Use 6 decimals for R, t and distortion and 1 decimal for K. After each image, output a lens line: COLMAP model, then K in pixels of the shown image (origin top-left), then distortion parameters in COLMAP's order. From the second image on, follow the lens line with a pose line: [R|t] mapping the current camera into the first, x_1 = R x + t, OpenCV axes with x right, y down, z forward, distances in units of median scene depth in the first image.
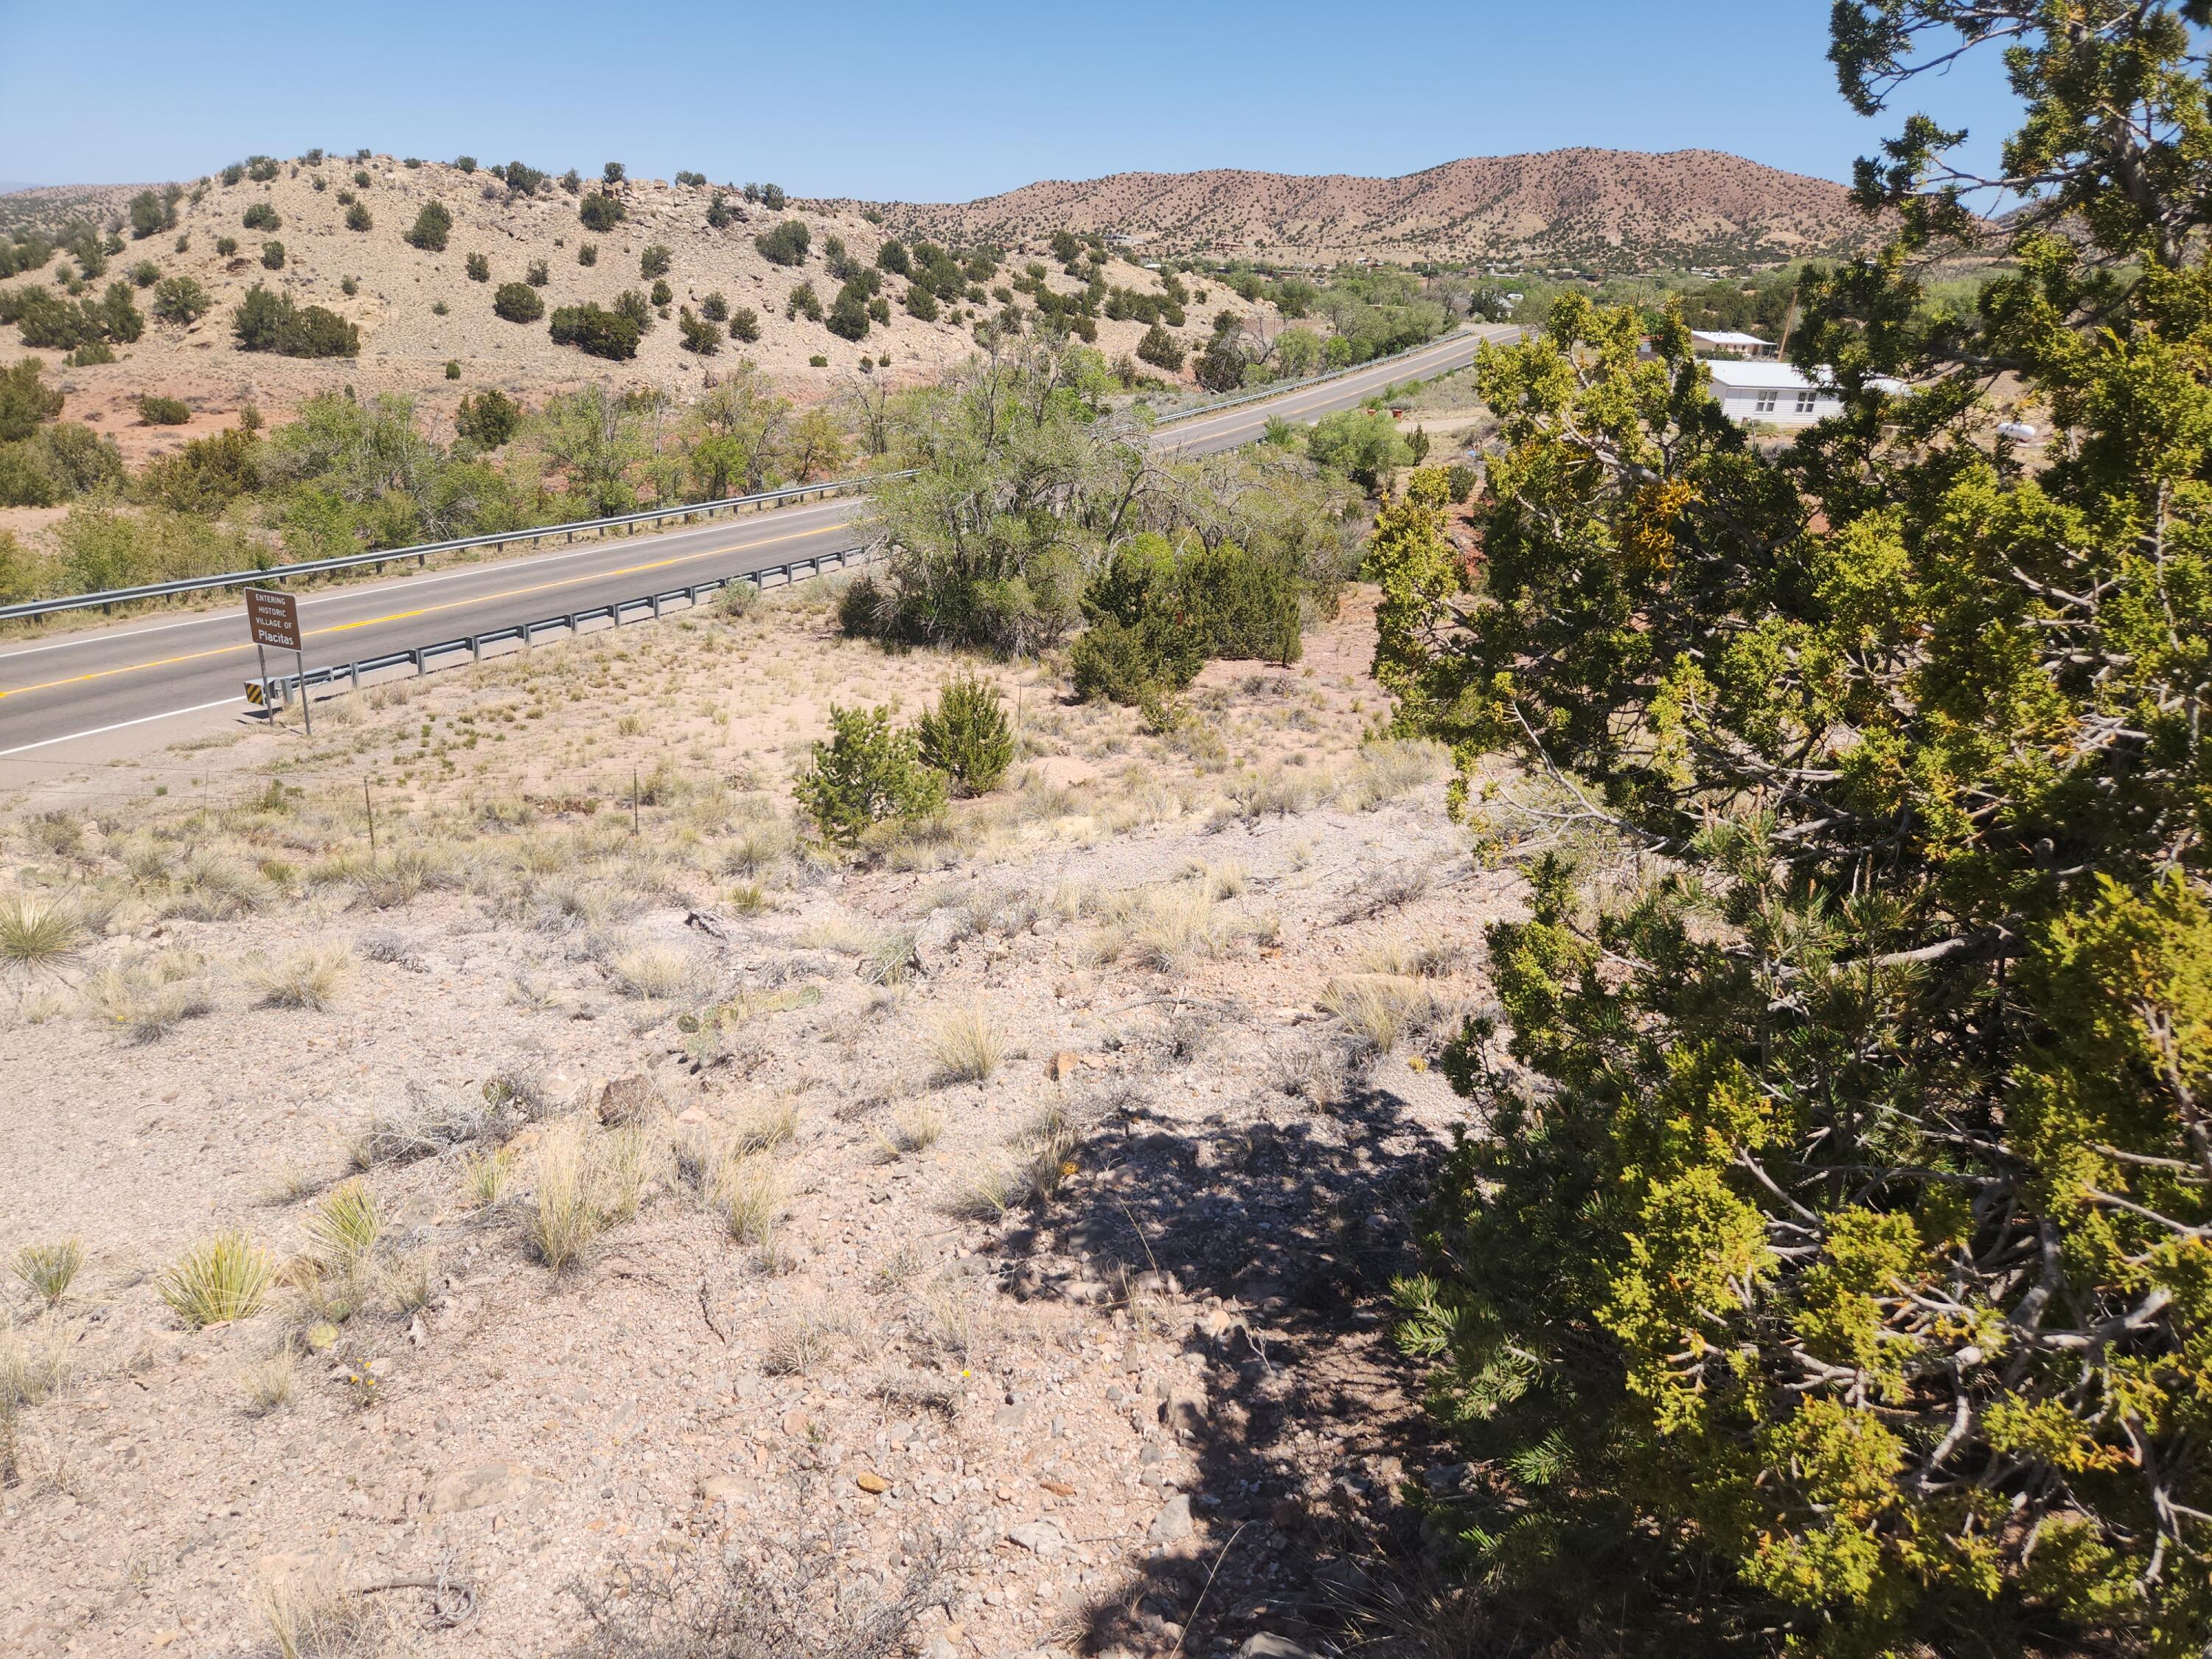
lens RADIAL K [[1417.6, 0, 1074.3], [0, 1417.6, 842.7], [0, 0, 1]] dist [0.052462, -0.036404]
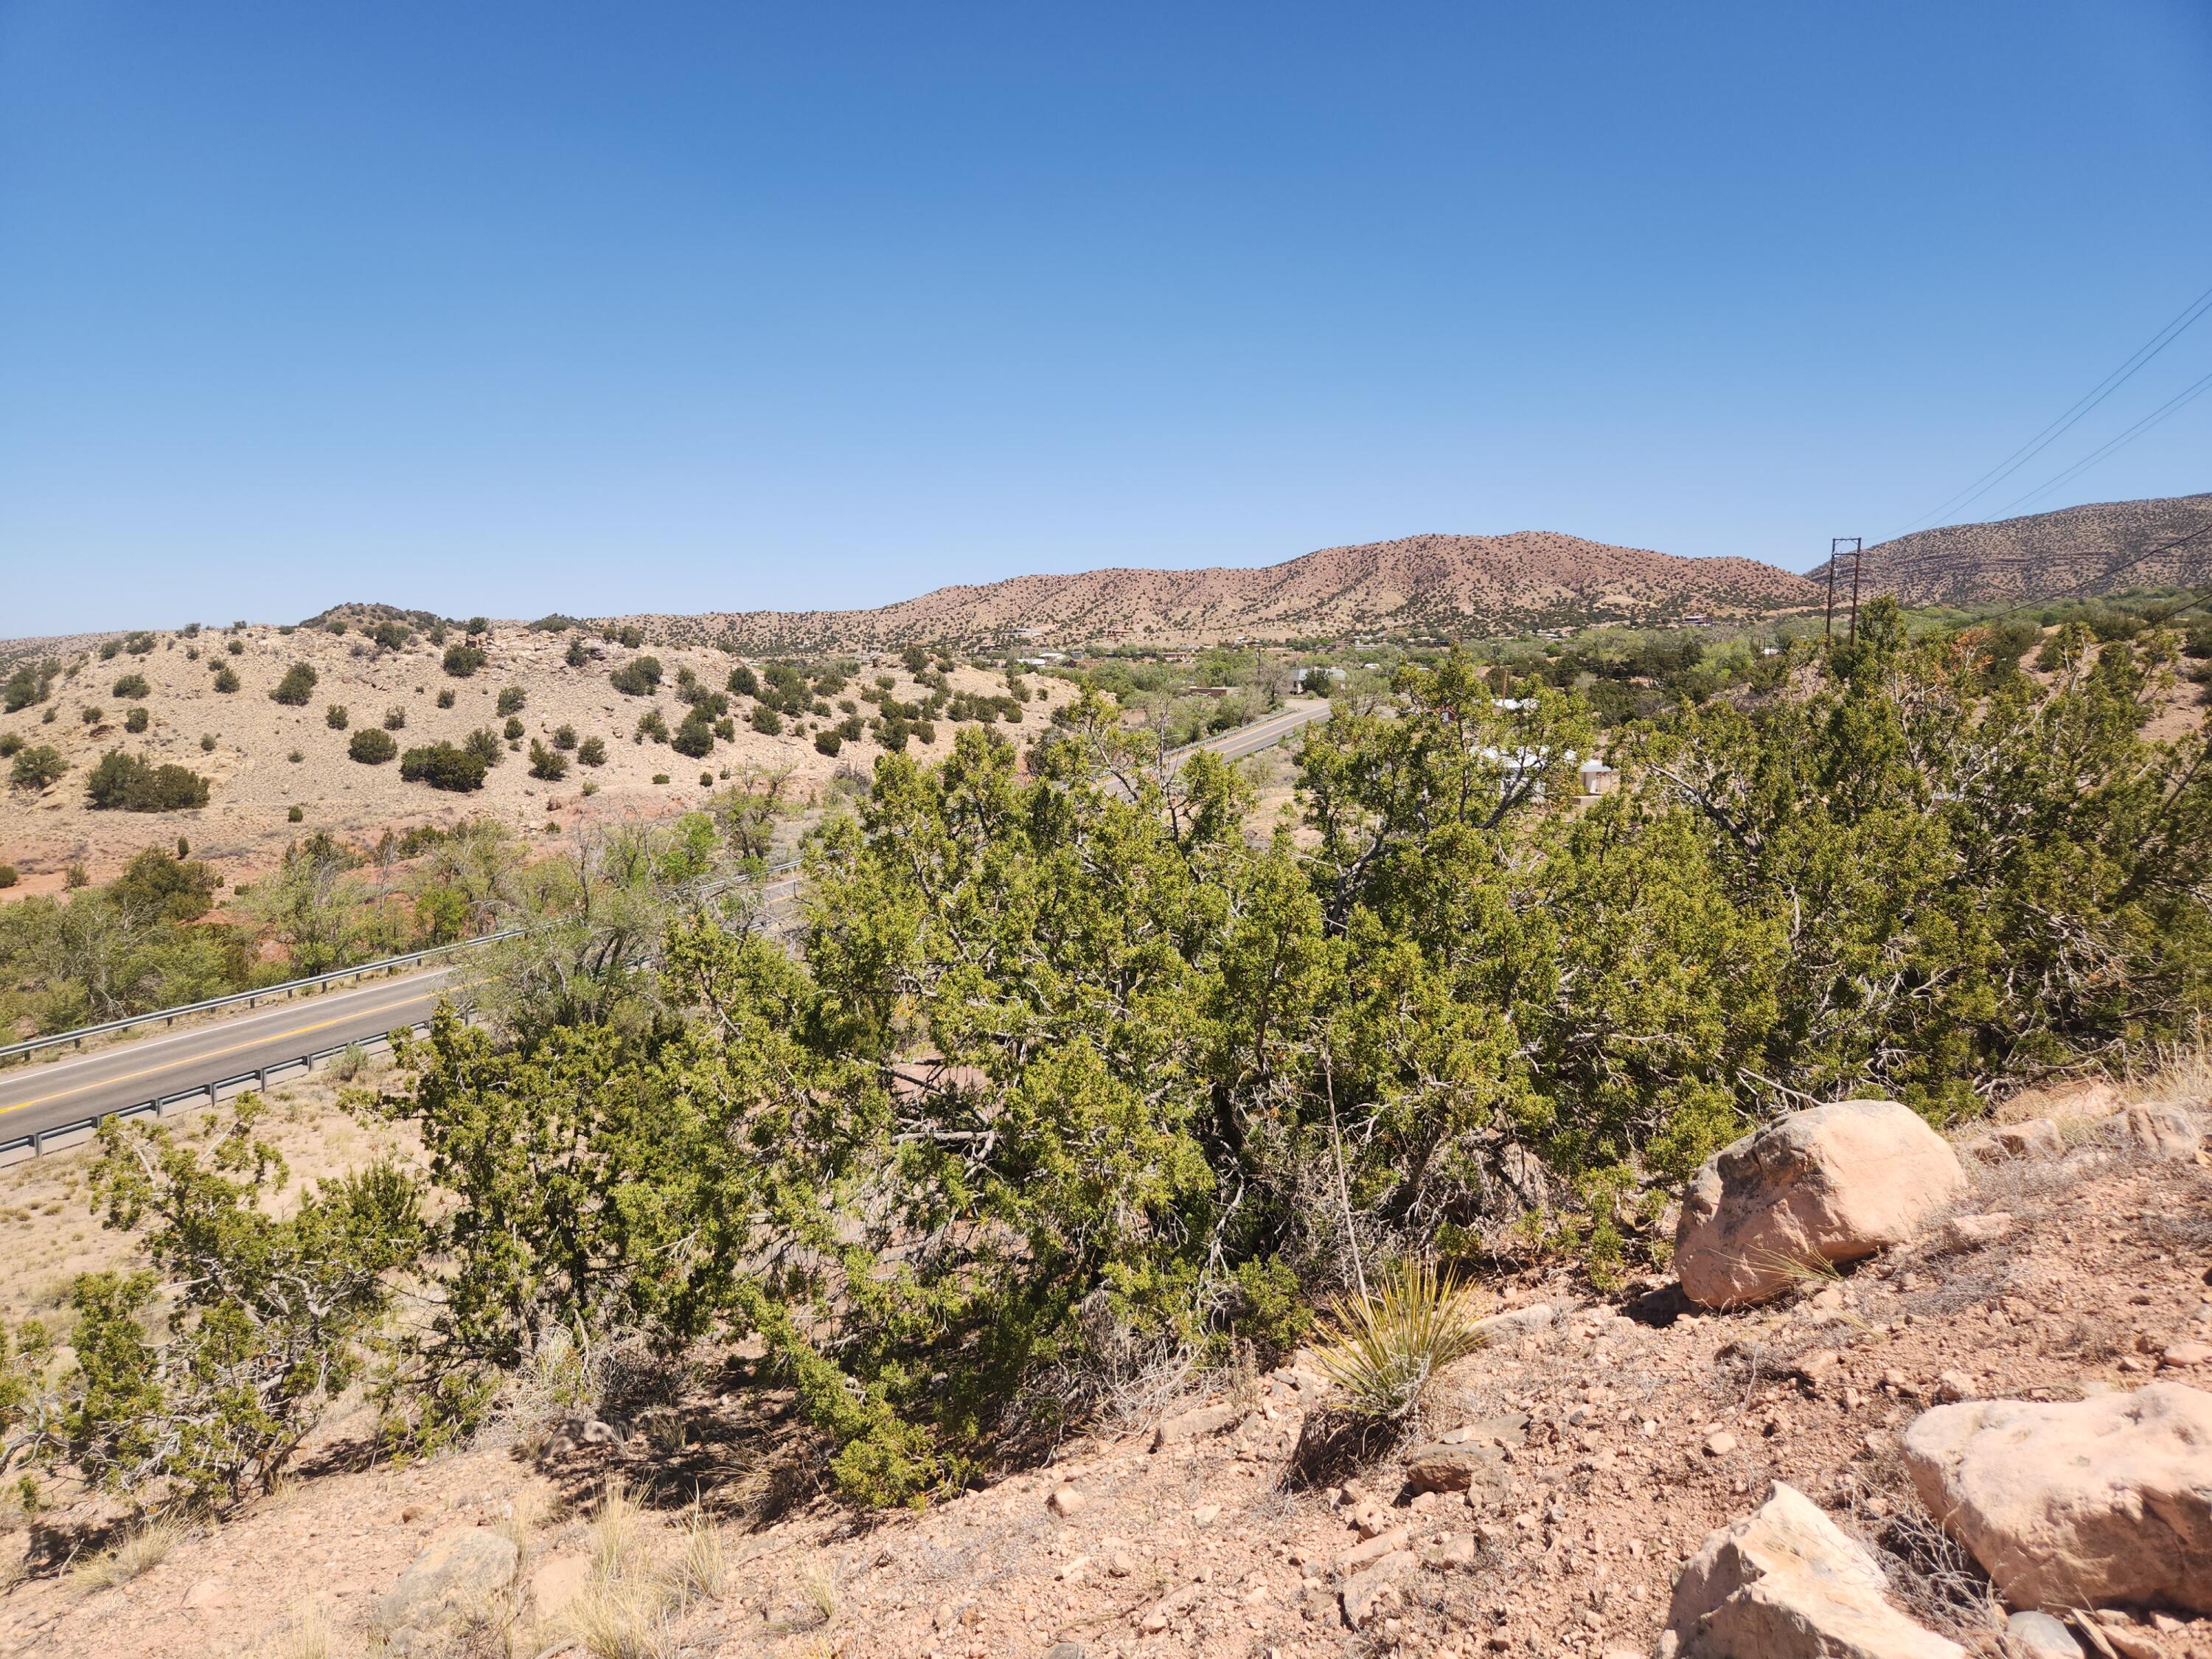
lens RADIAL K [[1417.6, 0, 1074.3], [0, 1417.6, 842.7], [0, 0, 1]] dist [0.052462, -0.036404]
pose [[0.996860, -0.062428, 0.048704, 0.070410], [0.072514, 0.966819, -0.244954, -0.007167], [-0.031796, 0.247717, 0.968311, -0.029387]]
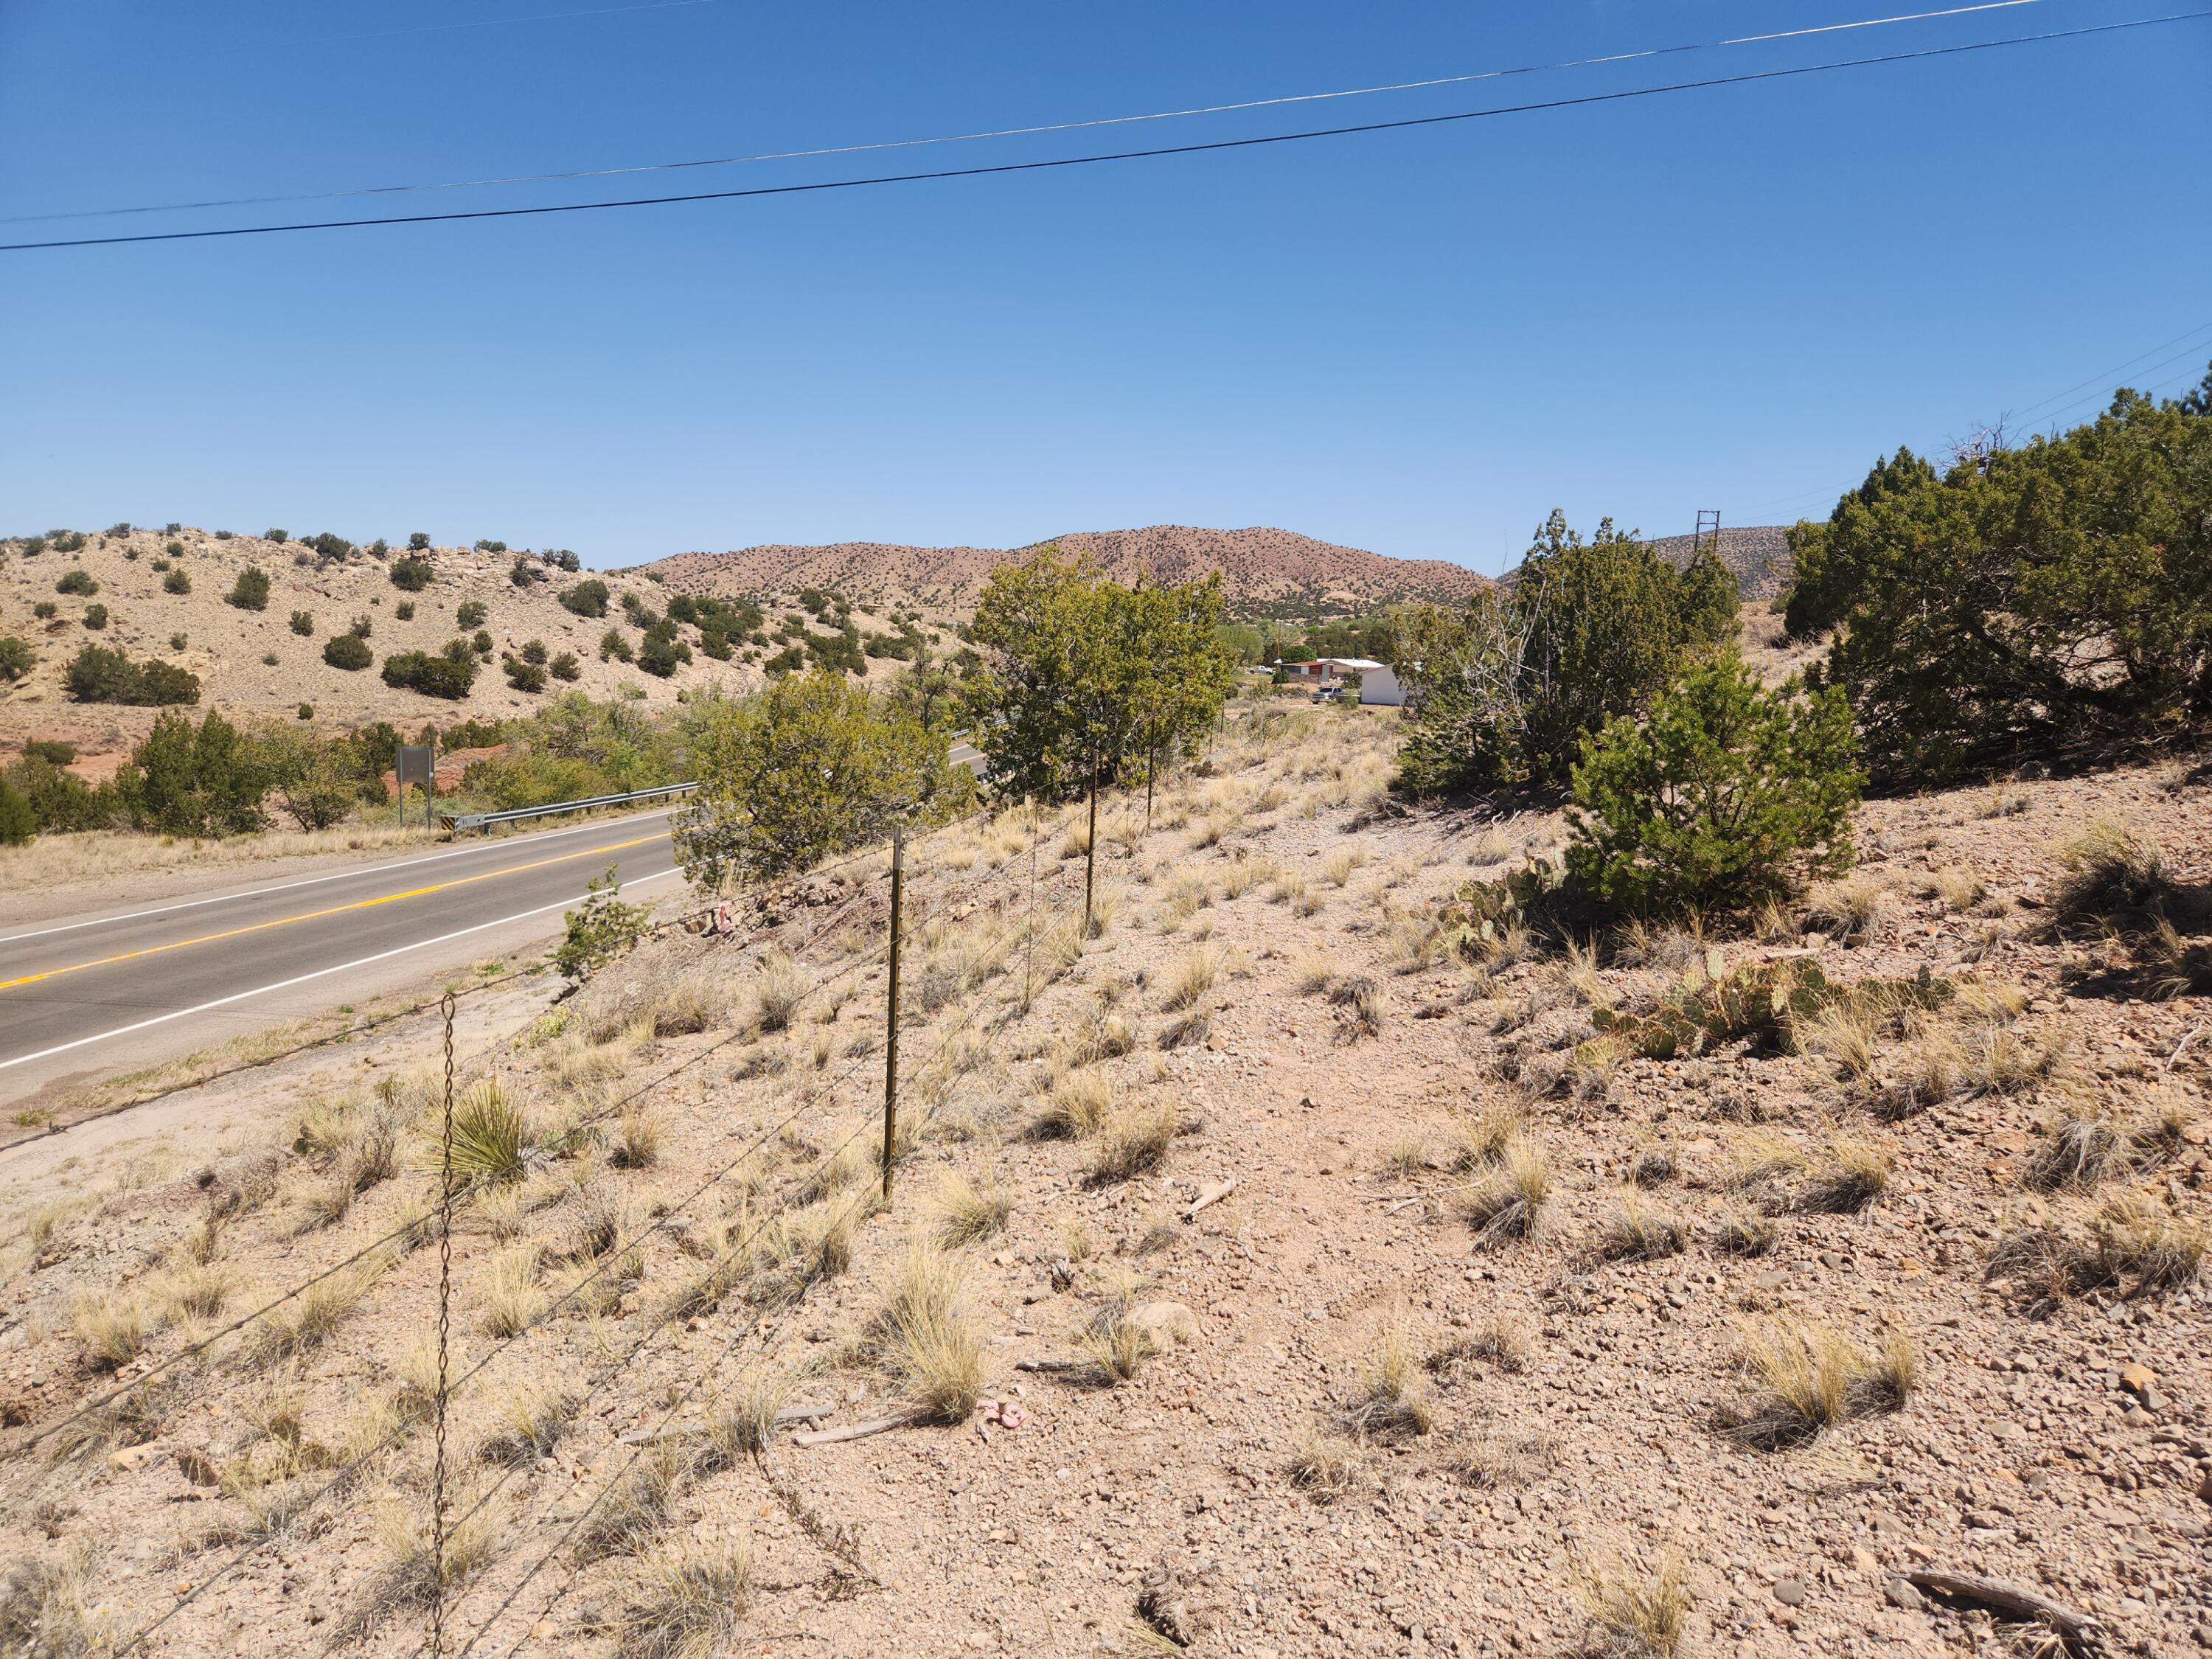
lens RADIAL K [[1441.5, 0, 1086.1], [0, 1441.5, 807.0], [0, 0, 1]] dist [0.058884, -0.056439]
pose [[0.965784, -0.052244, 0.254030, -0.127269], [0.115580, 0.963555, -0.241251, 0.053488], [-0.232168, 0.262358, 0.936625, -0.101765]]
